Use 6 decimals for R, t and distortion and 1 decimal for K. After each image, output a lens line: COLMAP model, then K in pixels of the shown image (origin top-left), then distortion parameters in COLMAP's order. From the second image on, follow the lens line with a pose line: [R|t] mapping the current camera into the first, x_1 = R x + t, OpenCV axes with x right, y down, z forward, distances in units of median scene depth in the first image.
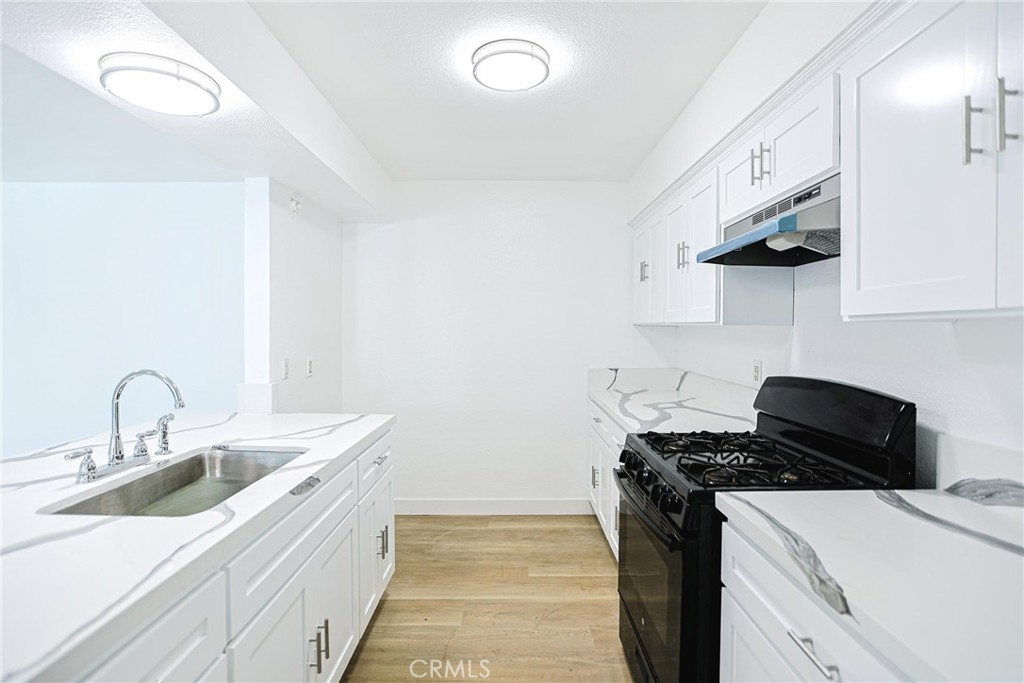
lens RADIAL K [[503.2, 0, 513.1], [0, 503.2, 335.8], [0, 0, 1]] dist [-0.032027, 0.000104]
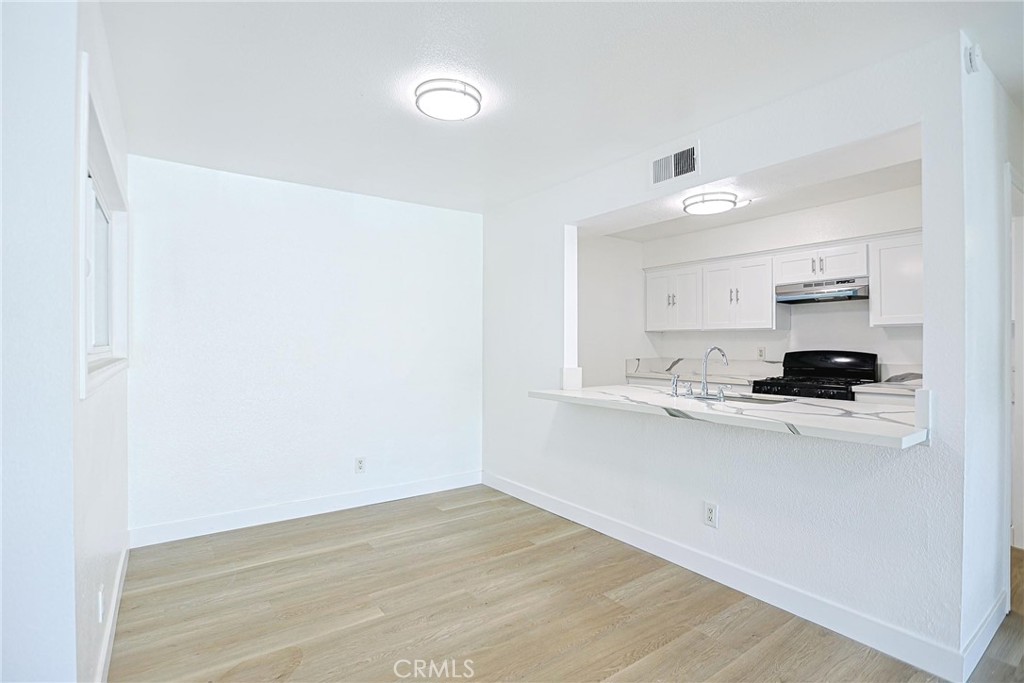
lens RADIAL K [[496.8, 0, 518.4], [0, 496.8, 339.2], [0, 0, 1]] dist [-0.056351, 0.024215]
pose [[0.810991, -0.000468, 0.585059, -2.092559], [0.012977, 0.999768, -0.017188, 0.052377], [-0.584915, 0.021532, 0.810809, -0.106726]]
